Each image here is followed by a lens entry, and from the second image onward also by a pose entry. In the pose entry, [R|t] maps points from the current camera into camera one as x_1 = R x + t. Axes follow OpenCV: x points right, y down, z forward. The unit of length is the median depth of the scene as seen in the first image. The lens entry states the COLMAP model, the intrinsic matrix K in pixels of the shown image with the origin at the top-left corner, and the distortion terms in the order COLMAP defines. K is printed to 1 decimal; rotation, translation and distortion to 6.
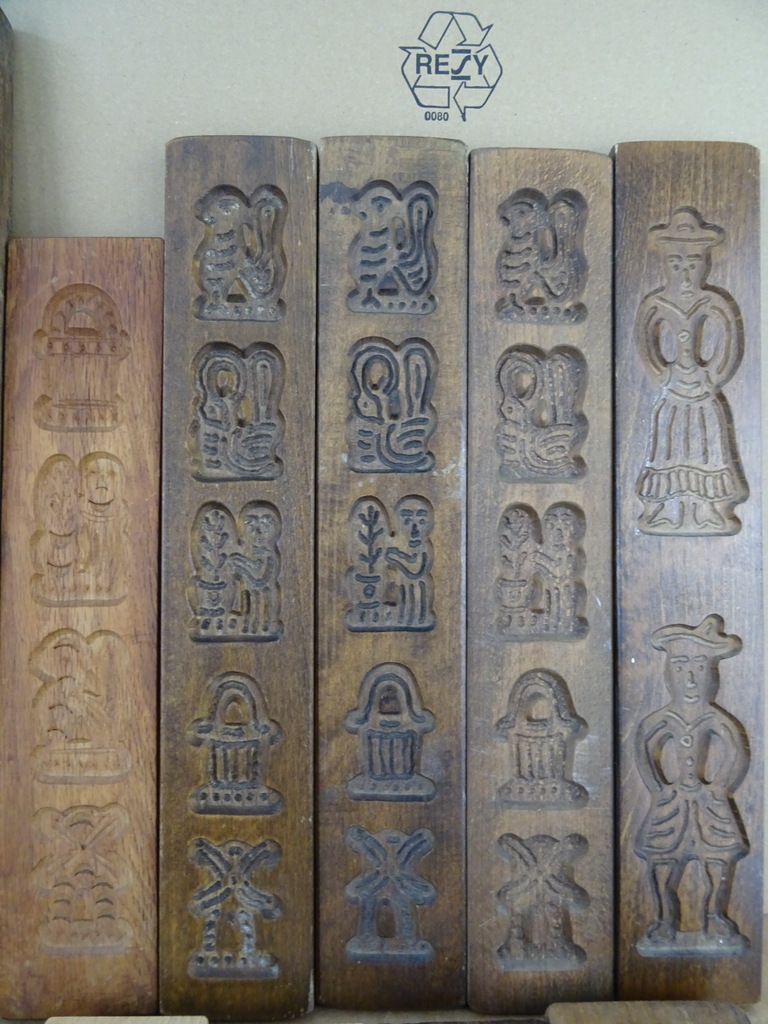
lens RADIAL K [[734.4, 0, 392.7], [0, 734.4, 508.4], [0, 0, 1]] dist [-0.000484, -0.007047]
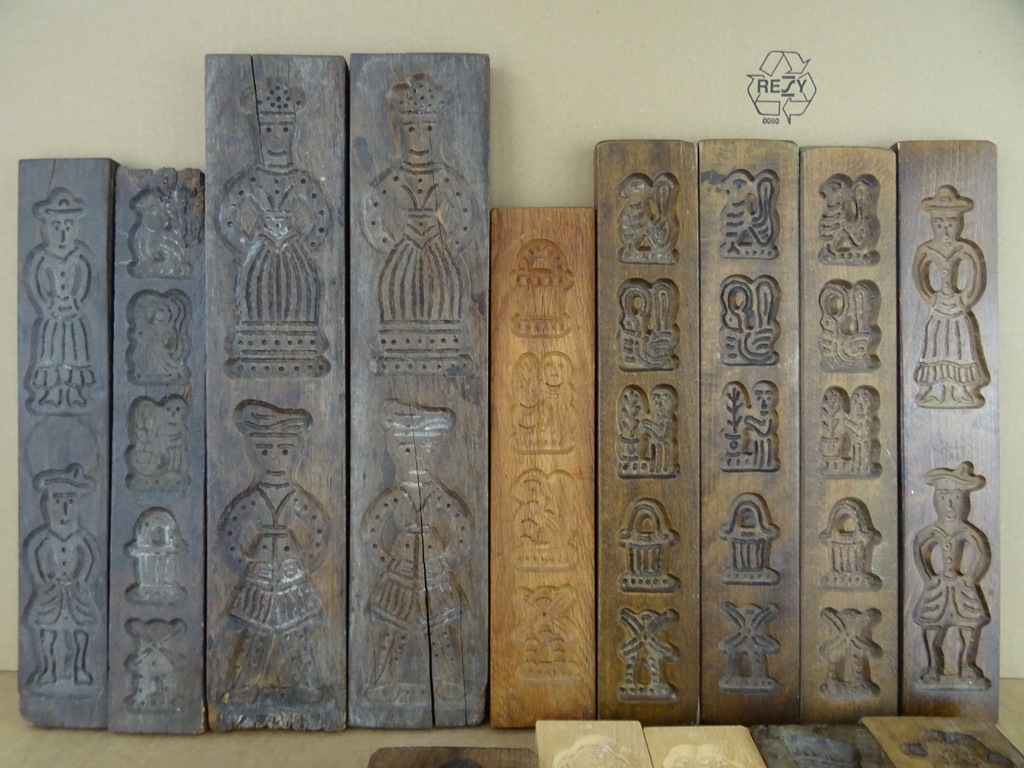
lens RADIAL K [[734.4, 0, 517.3], [0, 734.4, 384.6], [0, 0, 1]] dist [-0.000484, -0.007047]
pose [[0.999862, 0.002104, -0.016488, -0.447917], [-0.002118, 0.999997, -0.000859, -0.007586], [0.016486, 0.000893, 0.999864, -0.499740]]
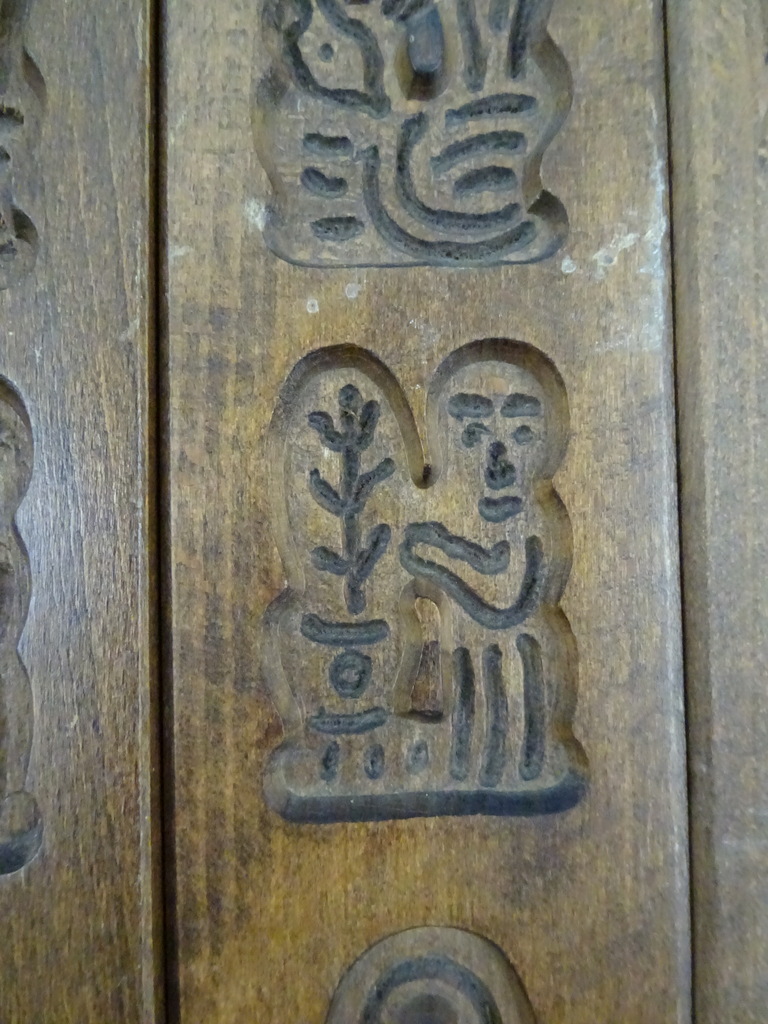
lens RADIAL K [[734.4, 0, 384.8], [0, 734.4, 505.3], [0, 0, 1]] dist [-0.000484, -0.007047]
pose [[0.999664, -0.020827, 0.015456, -0.021527], [0.021024, 0.999699, -0.012670, 0.049584], [-0.015188, 0.012990, 0.999800, 0.706277]]
